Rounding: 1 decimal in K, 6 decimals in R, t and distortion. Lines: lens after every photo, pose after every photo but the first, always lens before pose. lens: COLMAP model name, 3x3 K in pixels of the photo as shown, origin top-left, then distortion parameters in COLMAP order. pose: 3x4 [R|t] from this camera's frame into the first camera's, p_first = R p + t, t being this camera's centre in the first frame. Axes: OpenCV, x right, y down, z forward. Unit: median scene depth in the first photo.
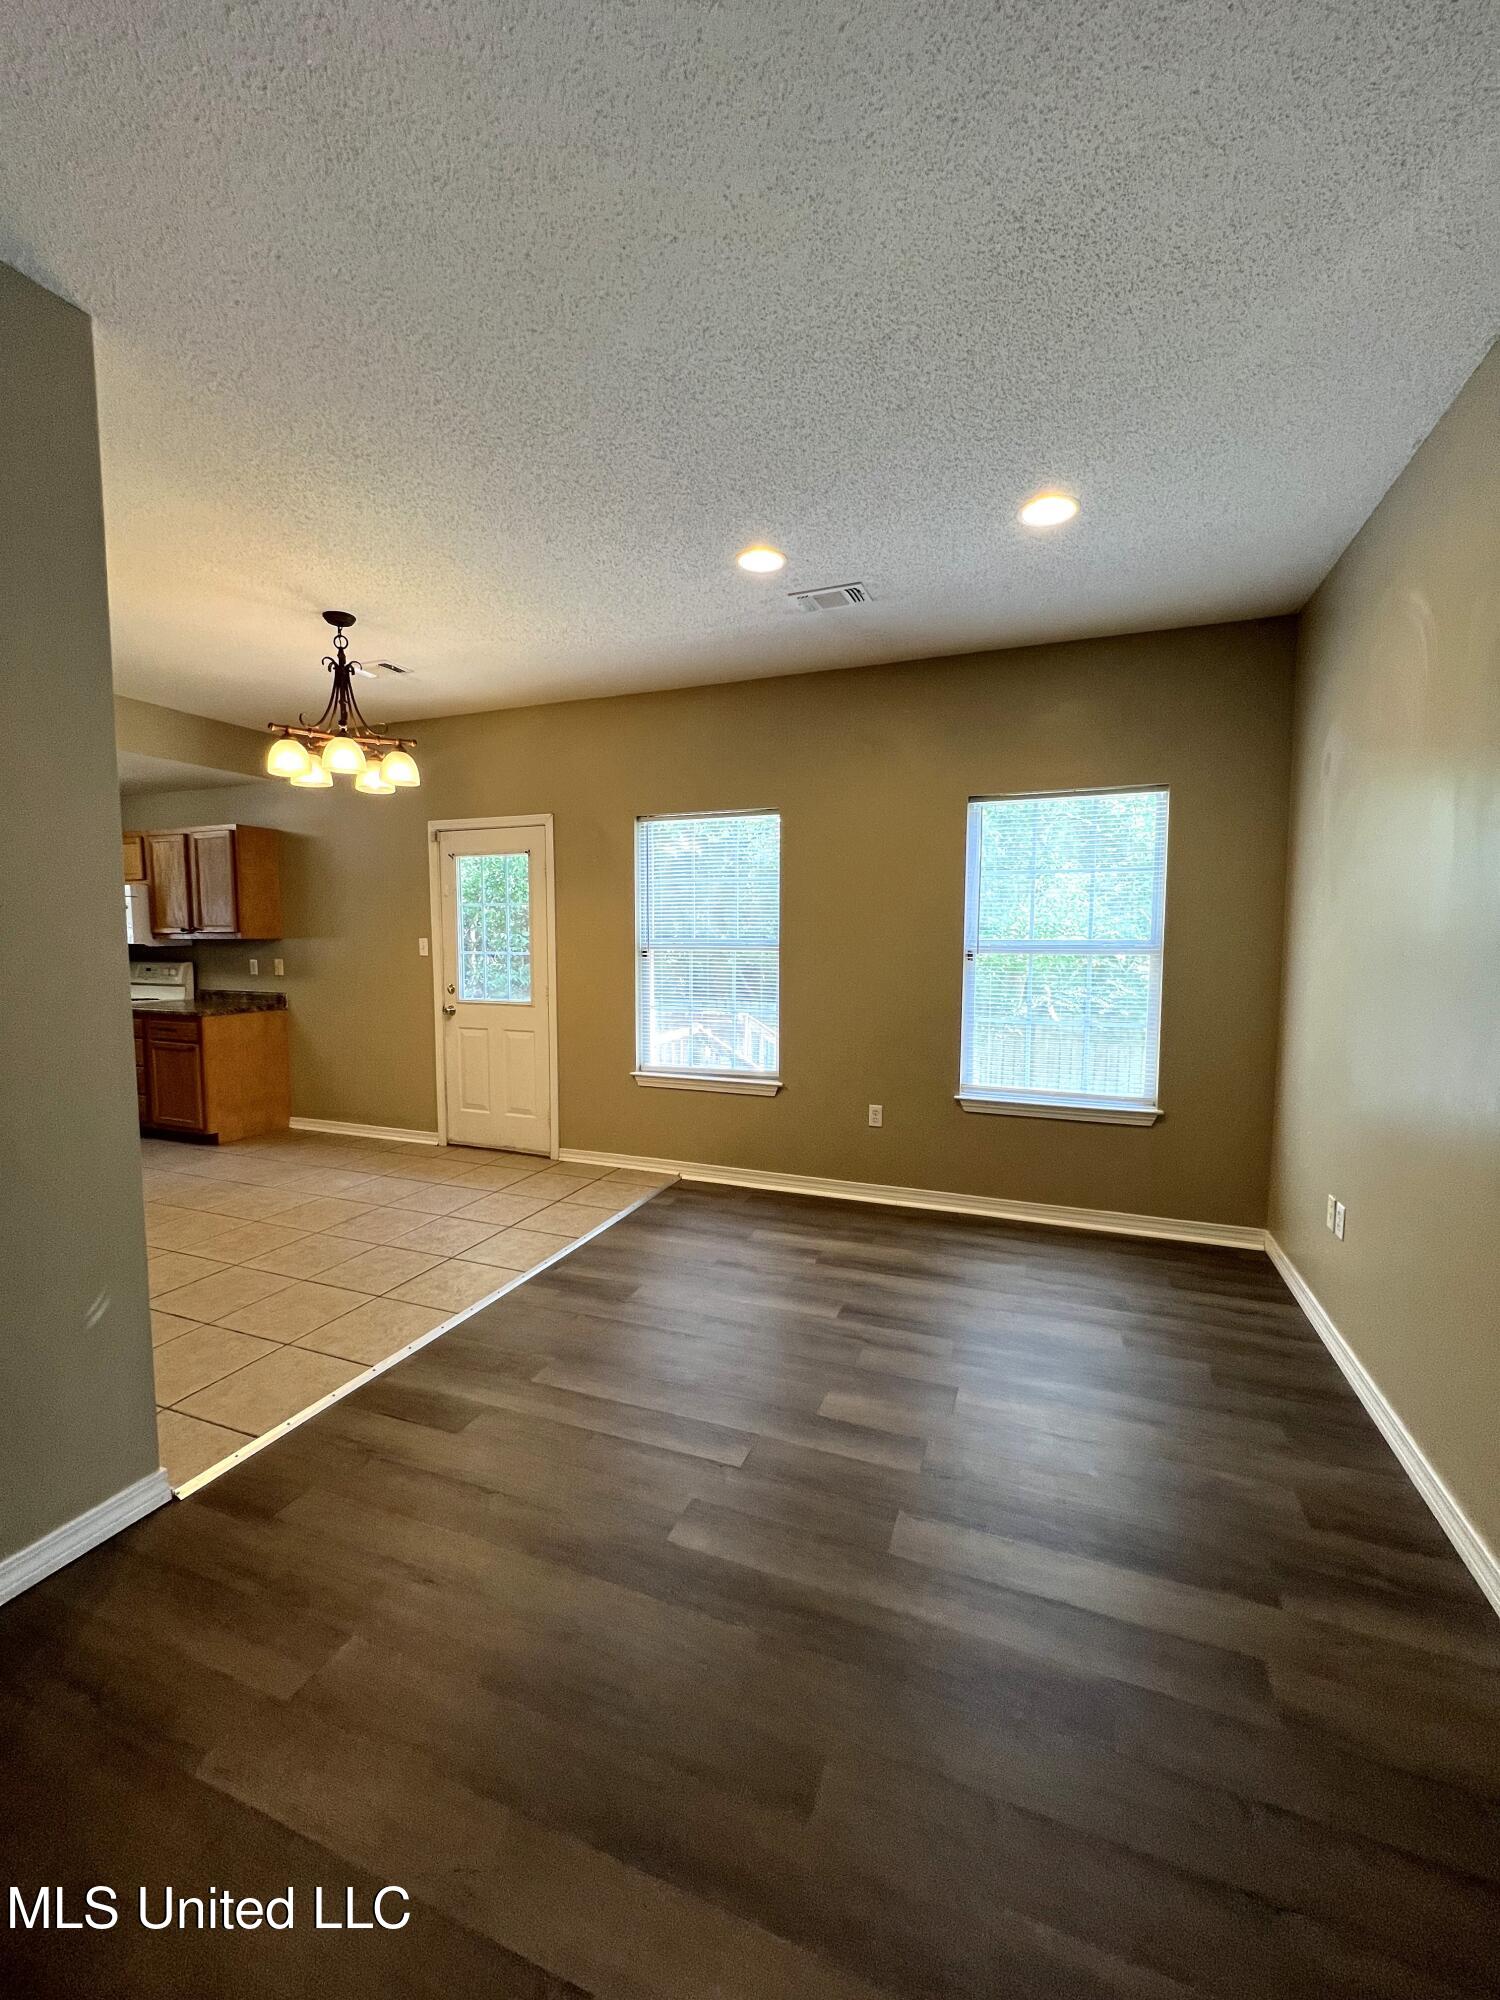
lens RADIAL K [[802.1, 0, 755.9], [0, 802.1, 1000.0], [0, 0, 1]] dist [-0.006951, 0.003230]
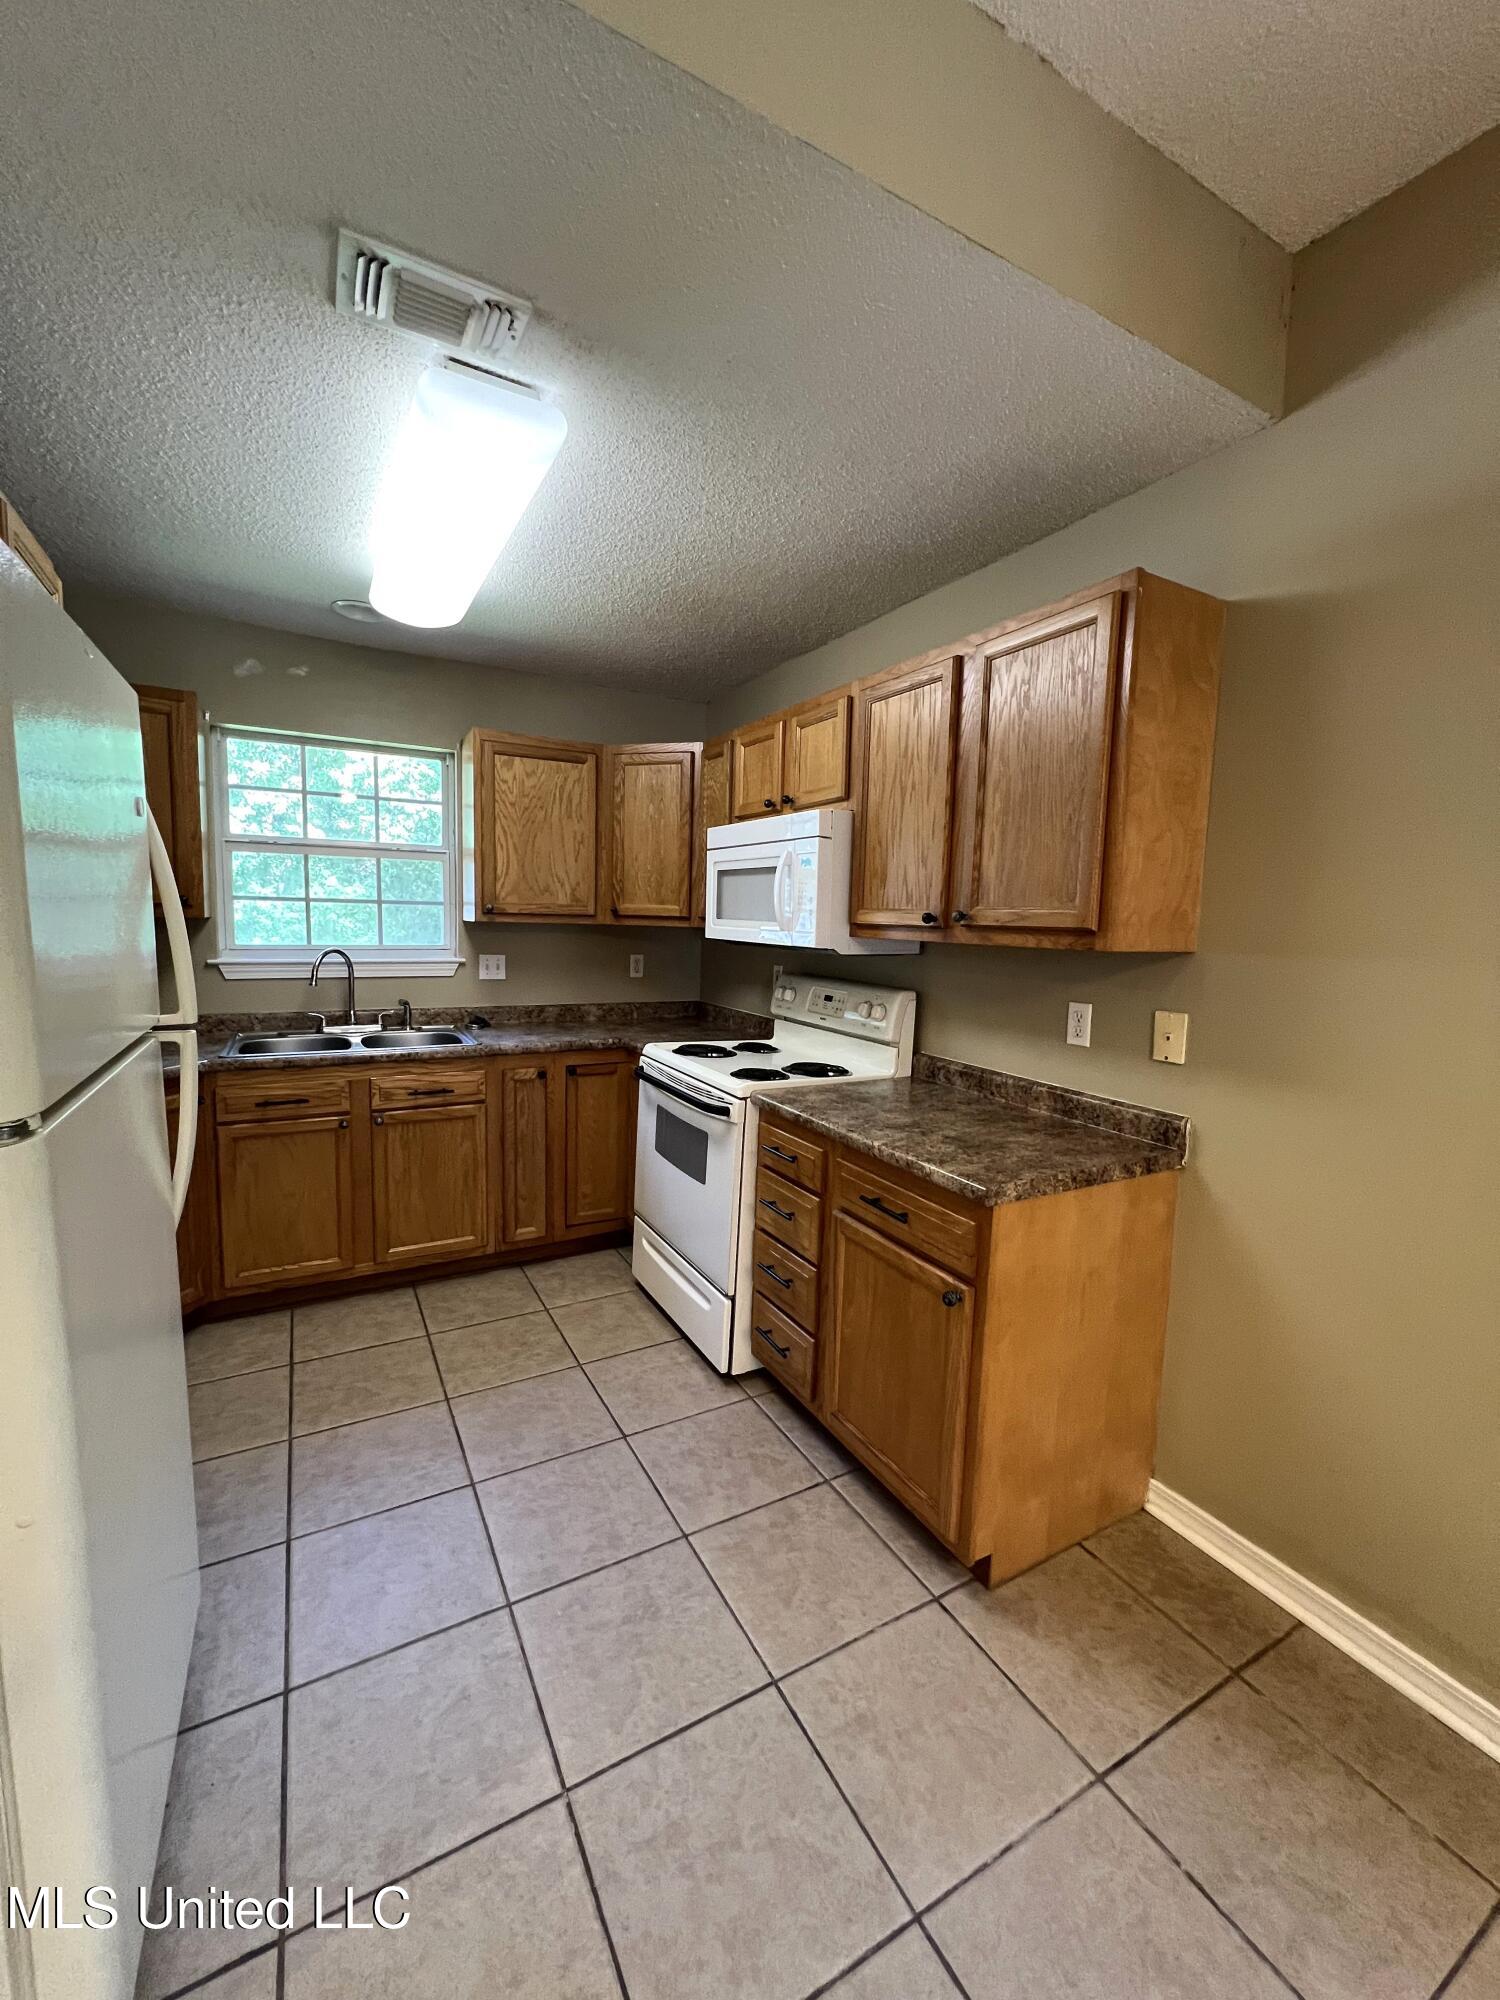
lens RADIAL K [[802.1, 0, 754.9], [0, 802.1, 1003.6], [0, 0, 1]] dist [-0.006951, 0.003230]
pose [[0.772339, 0.088112, -0.629069, -0.591347], [-0.079873, 0.995943, 0.041436, -0.062197], [0.630168, 0.018243, 0.776244, 0.720808]]
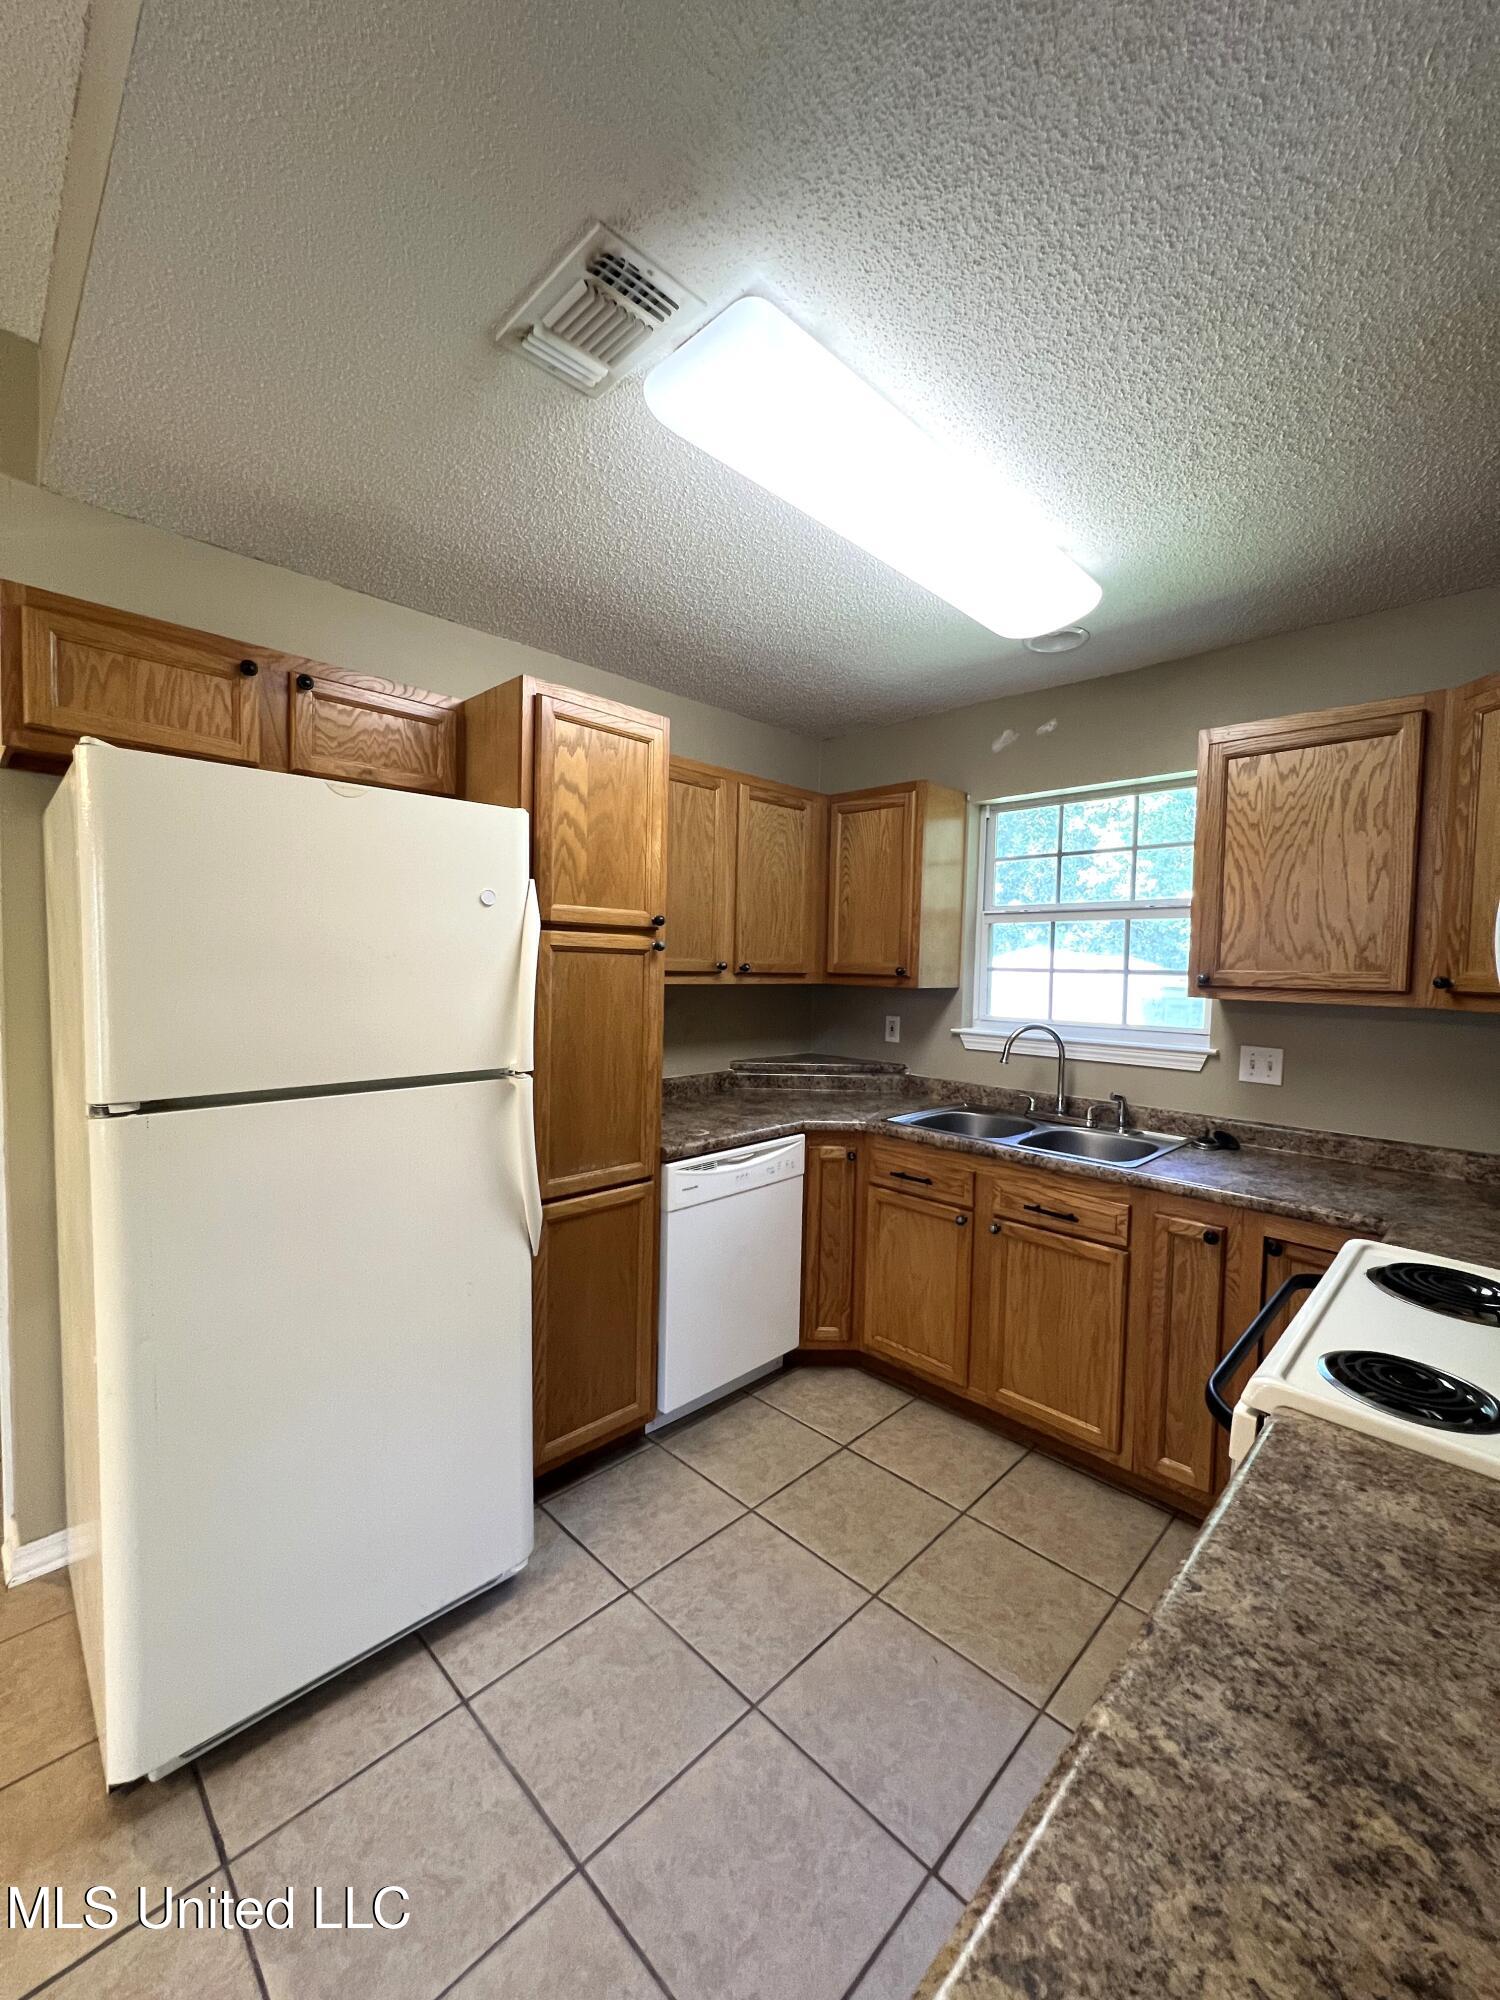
lens RADIAL K [[802.1, 0, 745.8], [0, 802.1, 1001.5], [0, 0, 1]] dist [-0.006951, 0.003230]
pose [[-0.404347, 0.034342, -0.913961, -0.651935], [-0.098890, 0.991795, 0.081017, -0.093315], [0.909244, 0.123141, -0.397633, 1.029635]]
